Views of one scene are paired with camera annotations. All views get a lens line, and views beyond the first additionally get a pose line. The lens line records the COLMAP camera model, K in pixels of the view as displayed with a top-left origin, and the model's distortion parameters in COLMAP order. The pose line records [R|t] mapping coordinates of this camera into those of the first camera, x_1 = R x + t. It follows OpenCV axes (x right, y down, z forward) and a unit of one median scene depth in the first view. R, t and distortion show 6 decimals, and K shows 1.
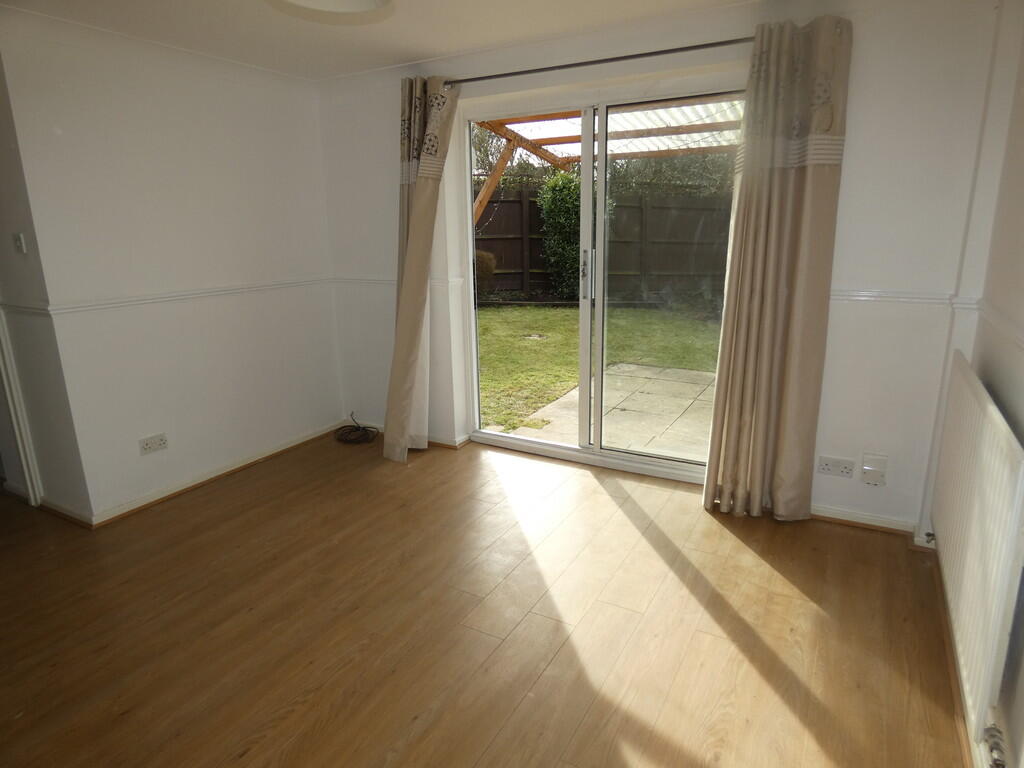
lens RADIAL K [[614.0, 0, 509.0], [0, 614.0, 381.6], [0, 0, 1]] dist [-0.002852, -0.002460]
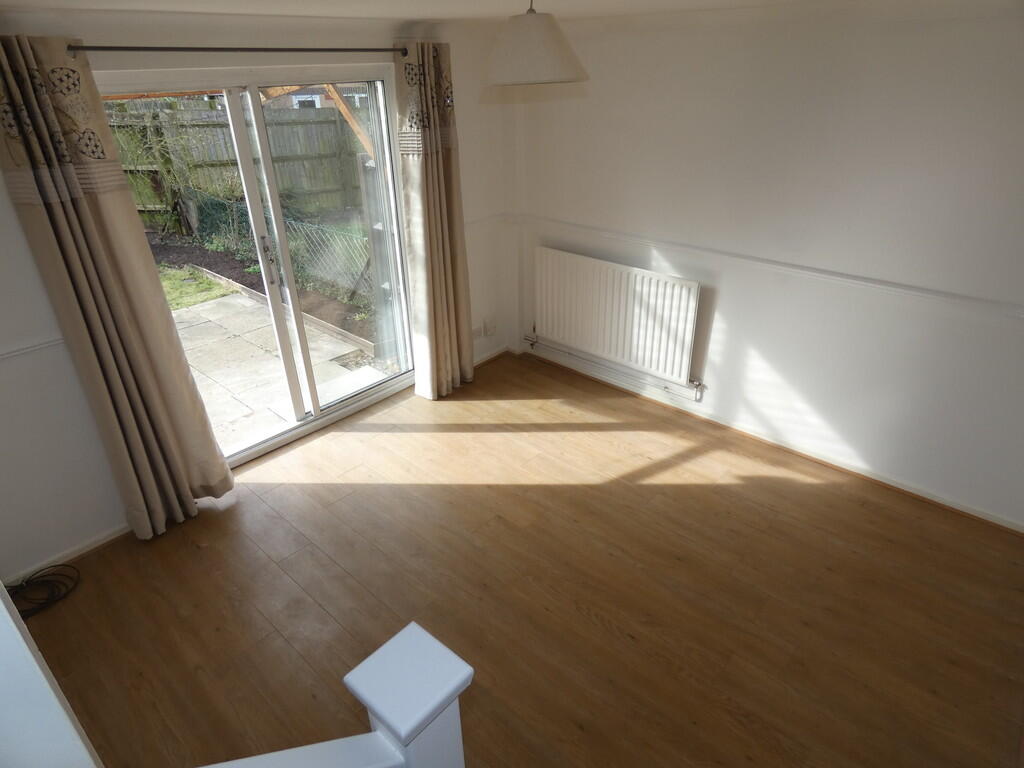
lens RADIAL K [[614.0, 0, 509.0], [0, 614.0, 381.6], [0, 0, 1]] dist [-0.002852, -0.002460]
pose [[0.233050, -0.443481, 0.865455, -0.450002], [0.261864, 0.885706, 0.383344, -0.173315], [-0.936544, 0.137293, 0.322545, 0.215028]]
